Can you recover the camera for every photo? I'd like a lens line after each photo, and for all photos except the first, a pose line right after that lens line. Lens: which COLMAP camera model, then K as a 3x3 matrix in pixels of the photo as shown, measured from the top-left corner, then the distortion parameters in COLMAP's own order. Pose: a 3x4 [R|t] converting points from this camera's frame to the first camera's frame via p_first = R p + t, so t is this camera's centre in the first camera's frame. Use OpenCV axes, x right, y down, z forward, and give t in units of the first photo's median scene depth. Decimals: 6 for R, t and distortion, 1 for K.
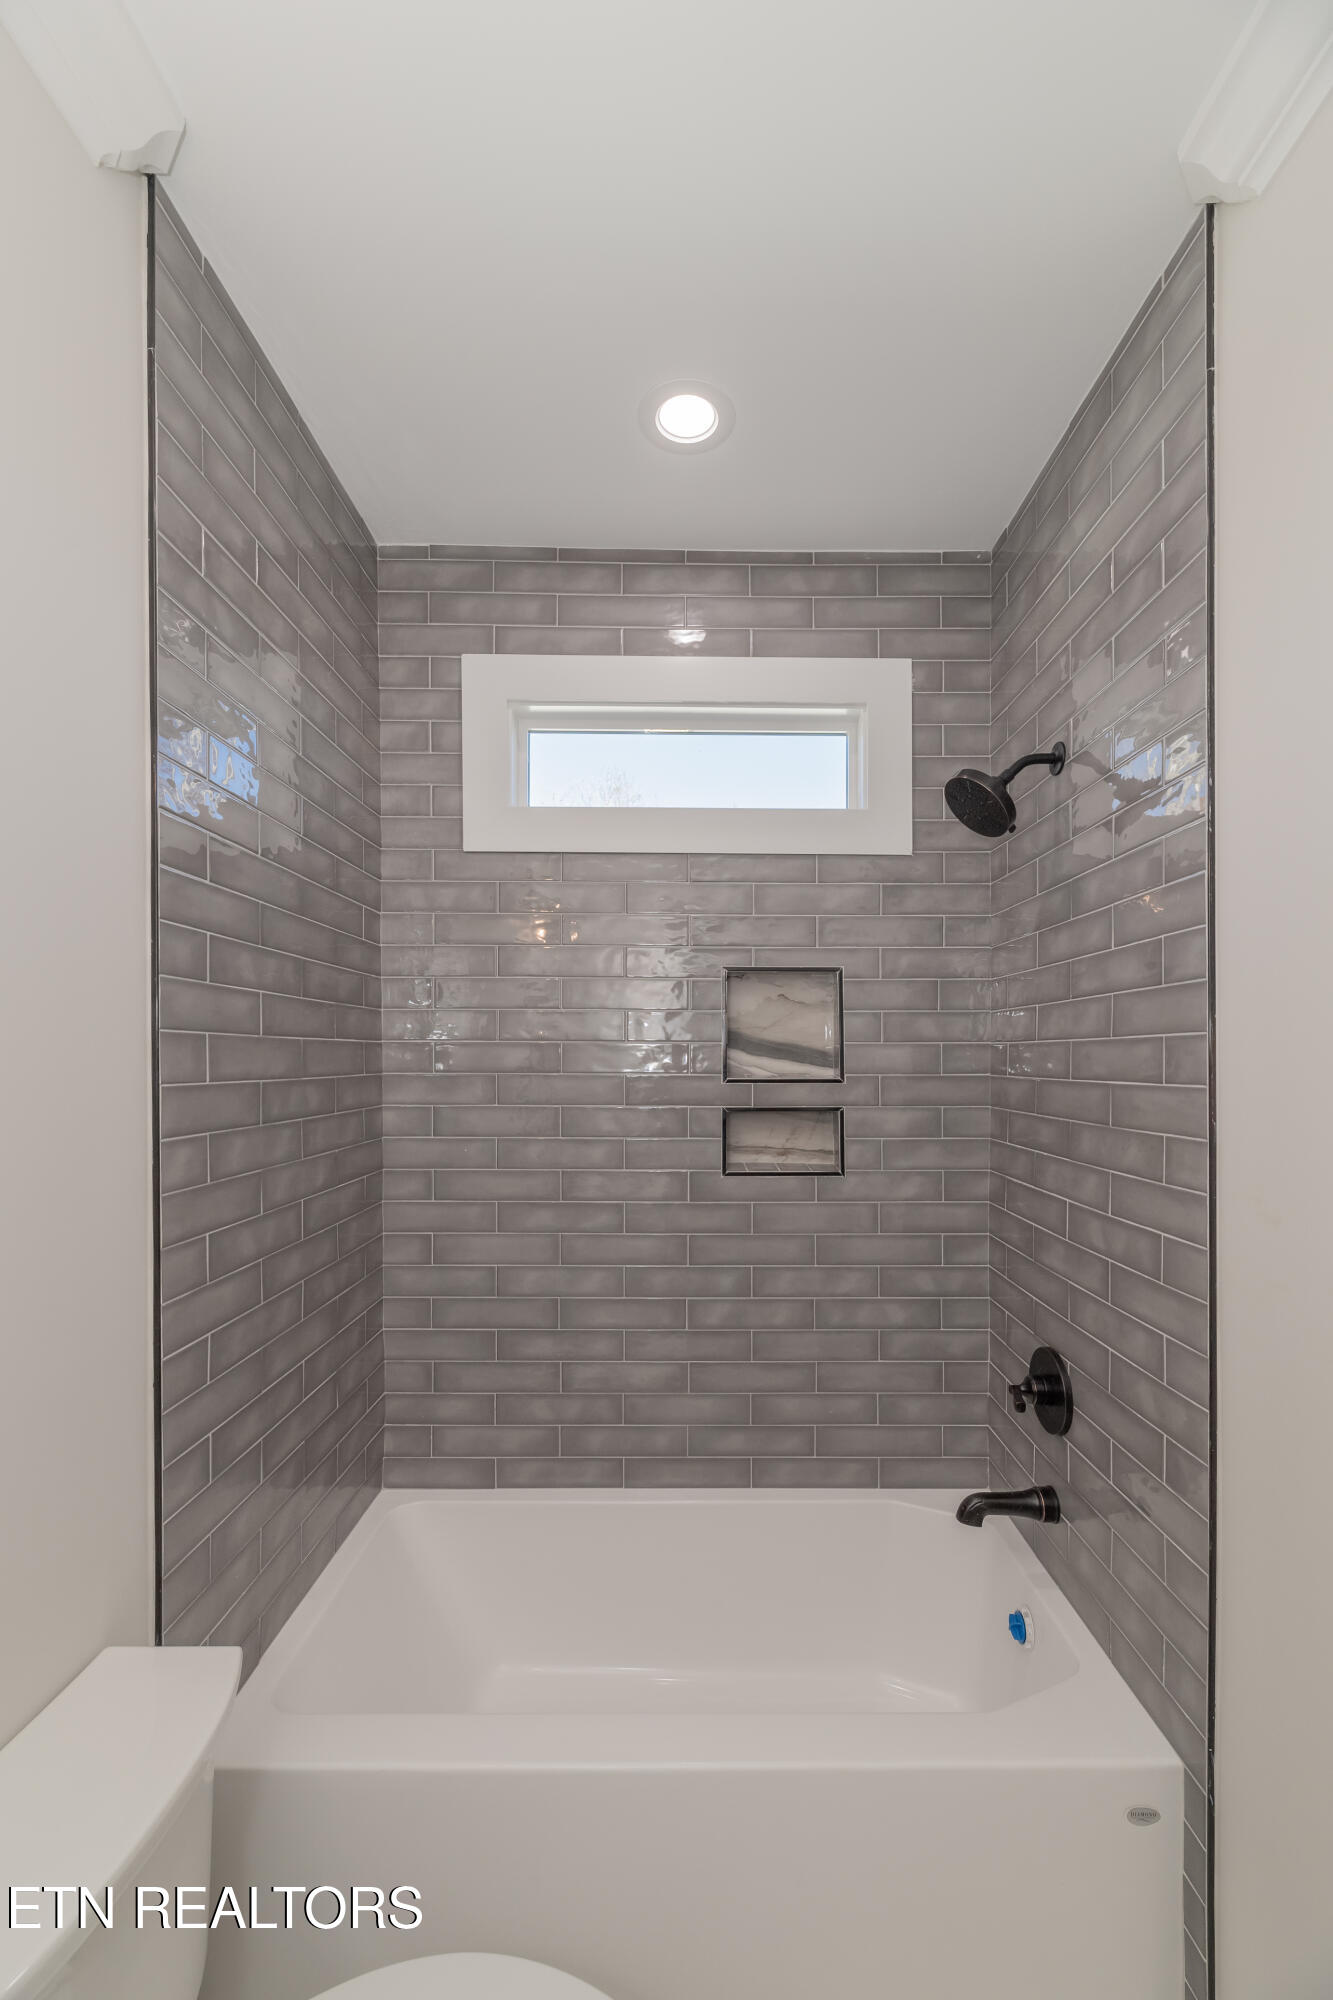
lens RADIAL K [[803.4, 0, 672.1], [0, 803.4, 1033.0], [0, 0, 1]] dist [0.001815, 0.000108]
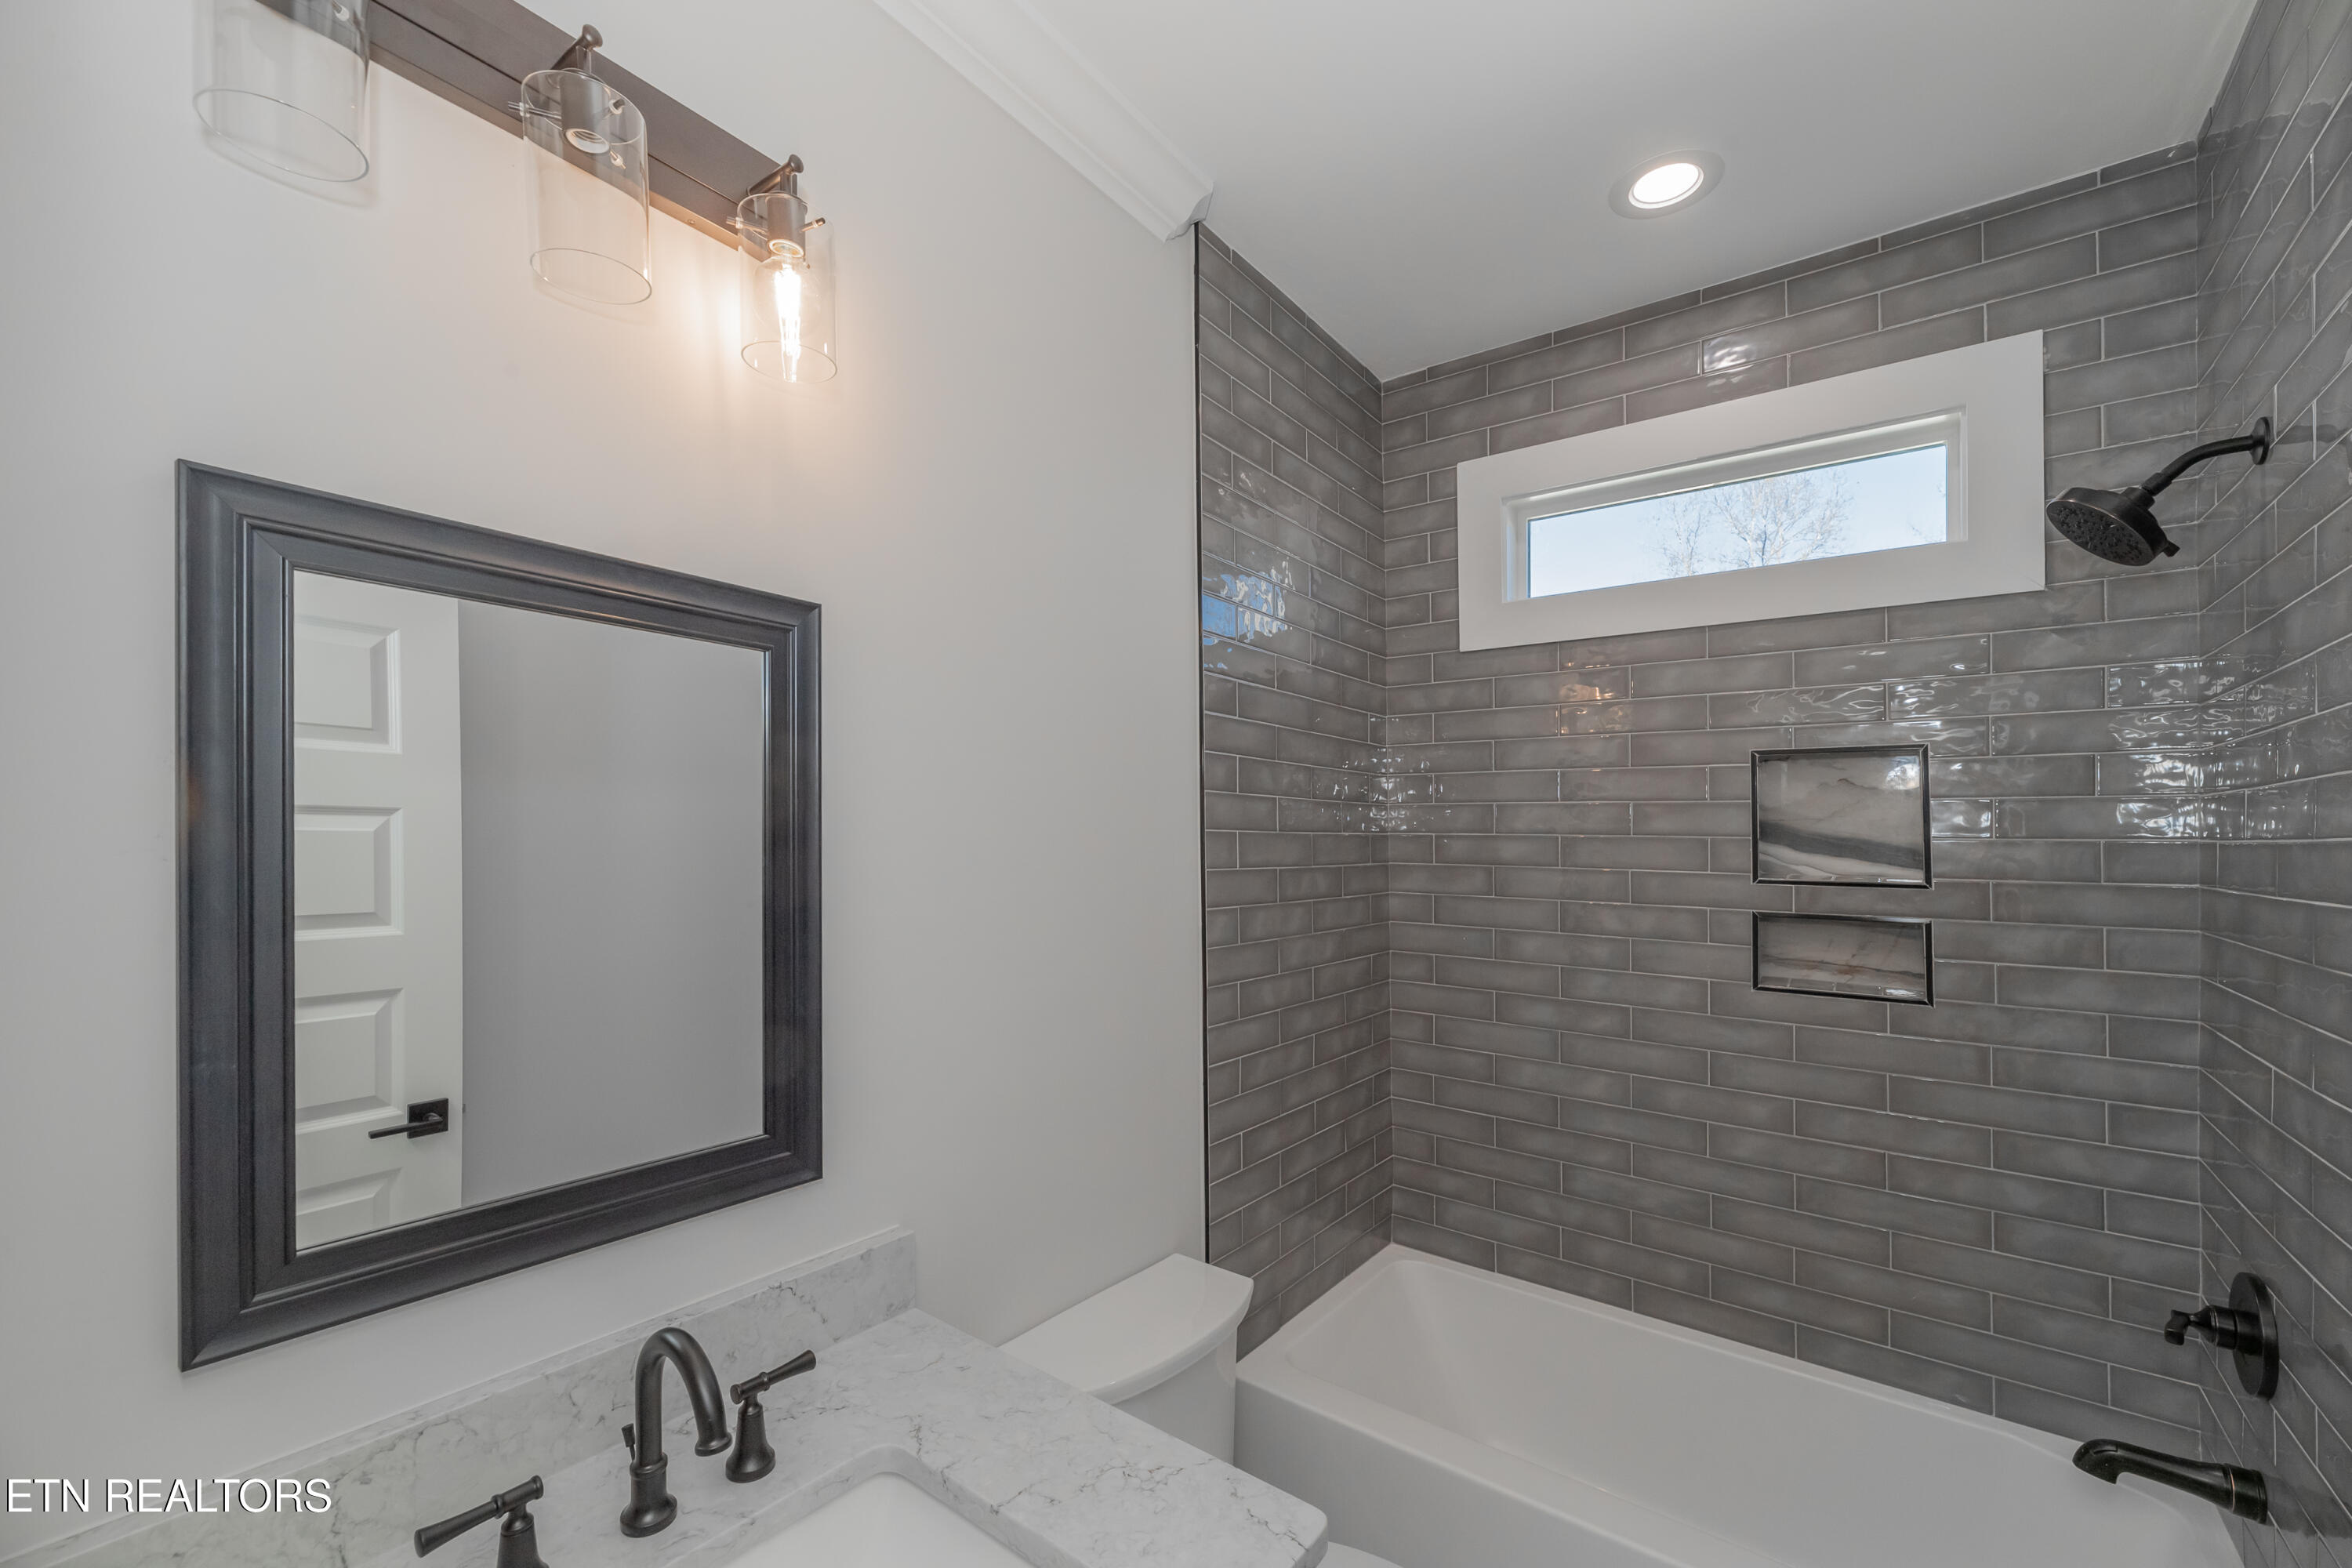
lens RADIAL K [[944.8, 0, 1191.5], [0, 944.8, 802.4], [0, 0, 1]] dist [0.001815, 0.000108]
pose [[0.805511, -0.013475, -0.592428, 0.185932], [0.007265, 0.999891, -0.012866, -0.017624], [0.592537, 0.006059, 0.805521, -0.196693]]
